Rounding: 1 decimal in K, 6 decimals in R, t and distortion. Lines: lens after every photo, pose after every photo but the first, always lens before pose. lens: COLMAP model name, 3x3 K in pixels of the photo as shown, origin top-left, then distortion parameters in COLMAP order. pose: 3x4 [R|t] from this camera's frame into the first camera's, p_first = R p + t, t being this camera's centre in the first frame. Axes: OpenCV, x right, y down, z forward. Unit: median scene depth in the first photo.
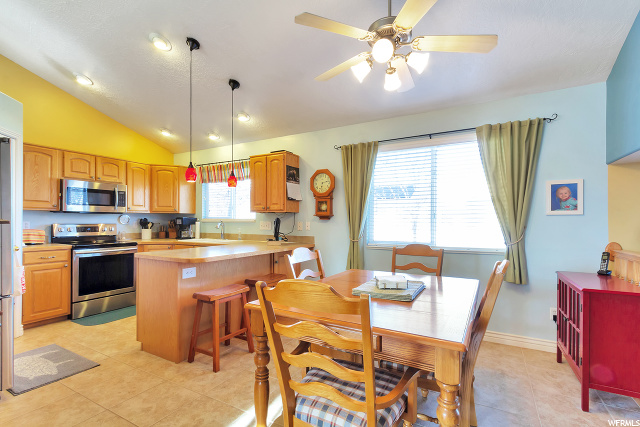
lens RADIAL K [[303.5, 0, 328.0], [0, 303.5, 221.8], [0, 0, 1]] dist [0.001612, -0.000139]
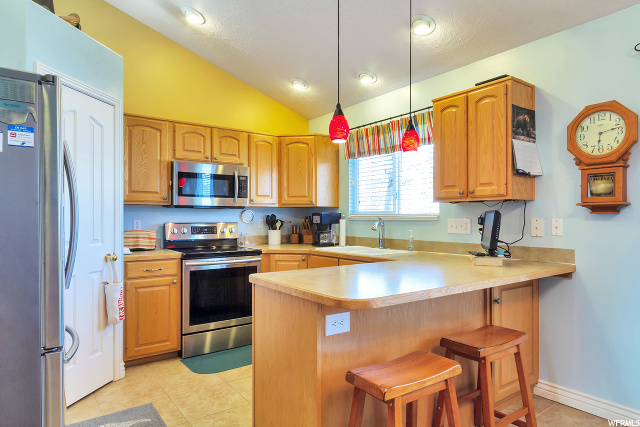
lens RADIAL K [[403.5, 0, 320.0], [0, 403.5, 213.5], [0, 0, 1]] dist [-0.000736, -0.000268]
pose [[0.903260, -0.009541, -0.428987, -0.131522], [0.003943, 0.999895, -0.013937, -0.000849], [0.429075, 0.010897, 0.903203, 0.257946]]
